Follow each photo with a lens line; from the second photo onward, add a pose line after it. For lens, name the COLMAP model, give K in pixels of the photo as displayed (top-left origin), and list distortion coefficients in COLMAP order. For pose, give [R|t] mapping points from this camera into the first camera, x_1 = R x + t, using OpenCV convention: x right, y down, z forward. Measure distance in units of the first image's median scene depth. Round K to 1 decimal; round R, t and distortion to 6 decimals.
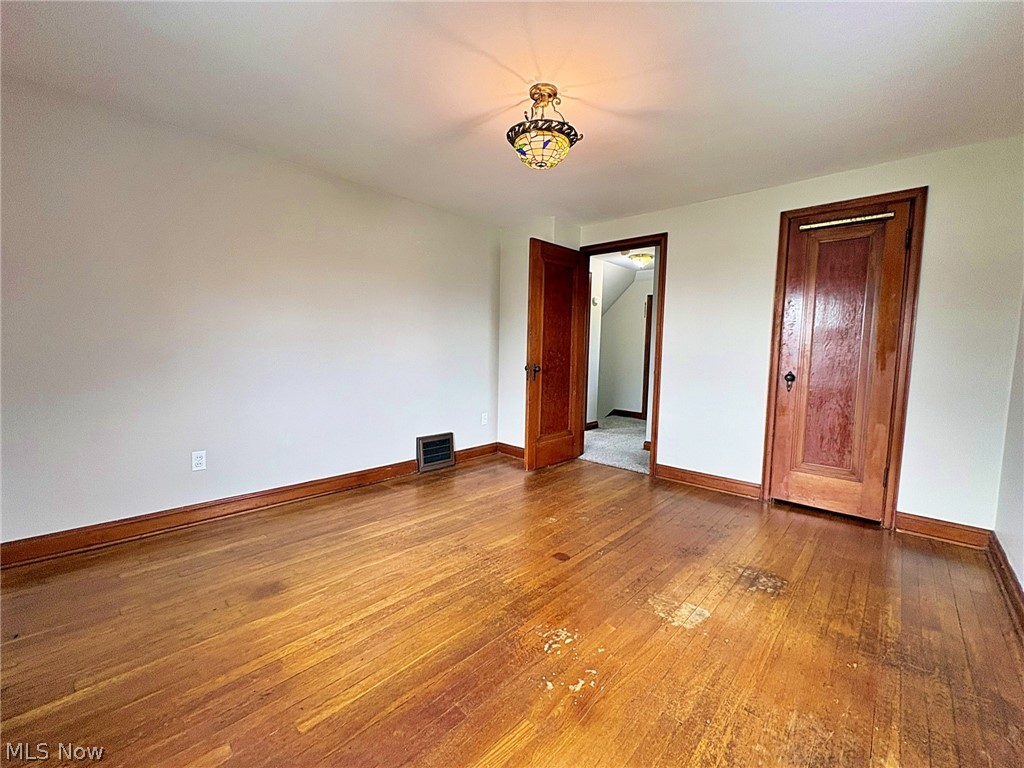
lens RADIAL K [[420.2, 0, 513.1], [0, 420.2, 384.1], [0, 0, 1]] dist [0.004333, 0.000220]
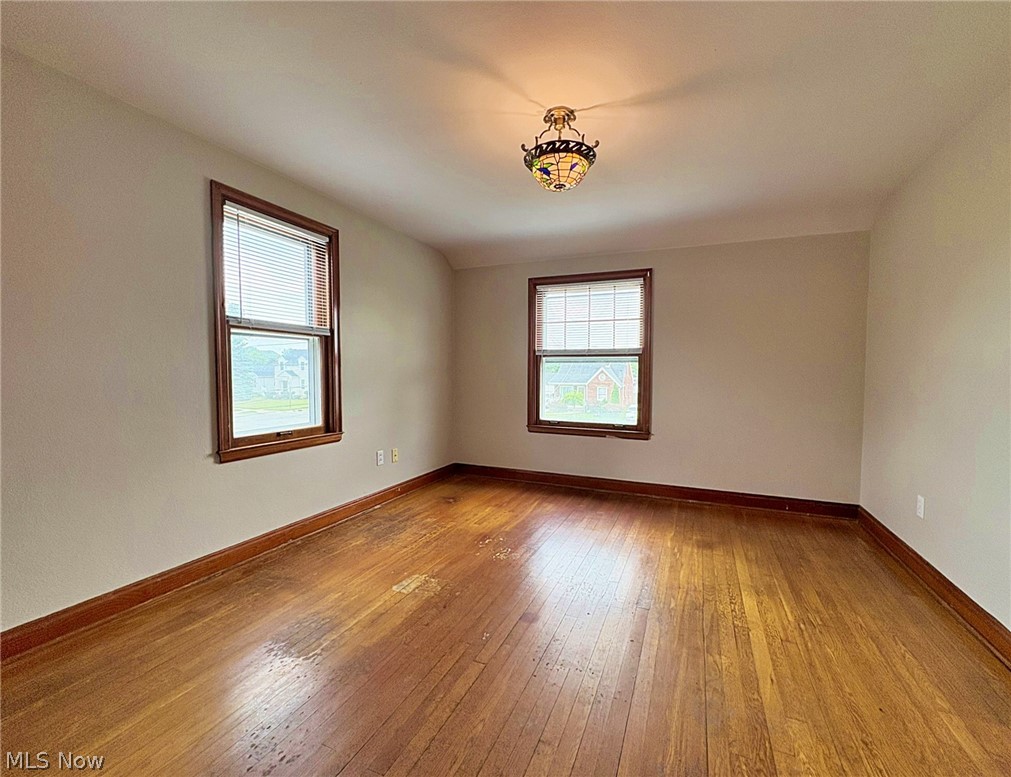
lens RADIAL K [[422.7, 0, 524.2], [0, 422.7, 390.9], [0, 0, 1]] dist [-0.000007, -0.000031]
pose [[-0.936396, -0.012106, -0.350737, 0.420794], [-0.057156, 0.991322, 0.118379, -0.139705], [0.346260, 0.130896, -0.928962, 1.688011]]
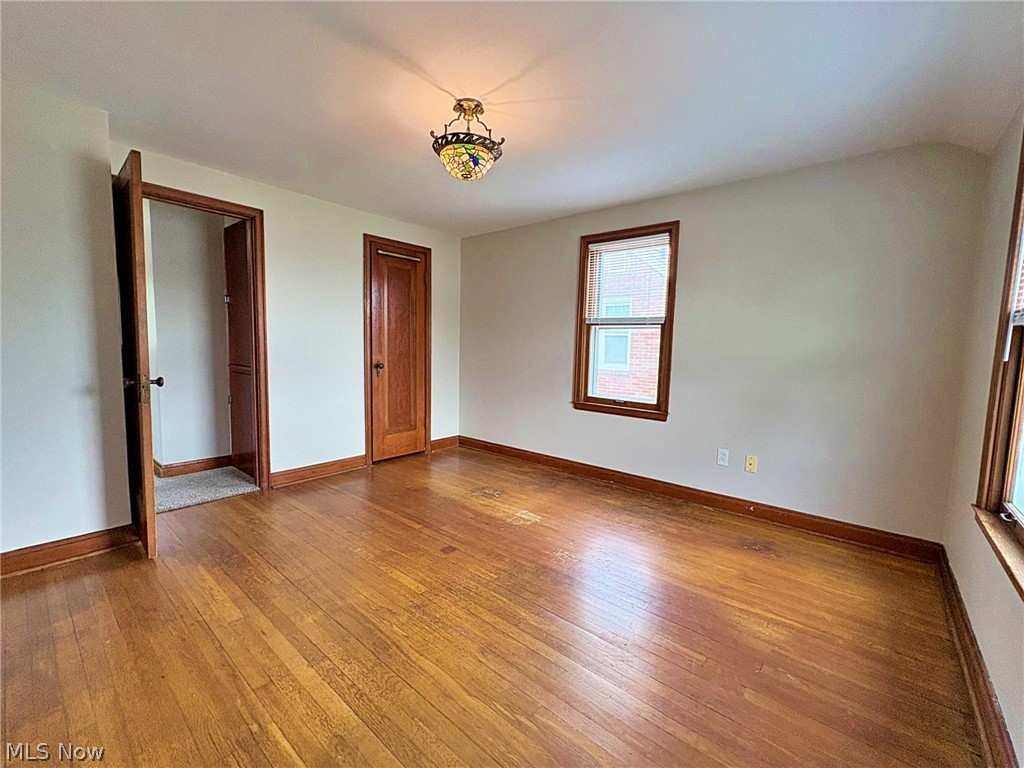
lens RADIAL K [[429.7, 0, 512.0], [0, 429.7, 384.0], [0, 0, 1]] dist [-0.000275, 0.000014]
pose [[-0.035447, -0.113295, 0.992929, -0.894556], [0.060928, 0.991460, 0.115303, -0.114597], [-0.997513, 0.064584, -0.028241, 0.825160]]
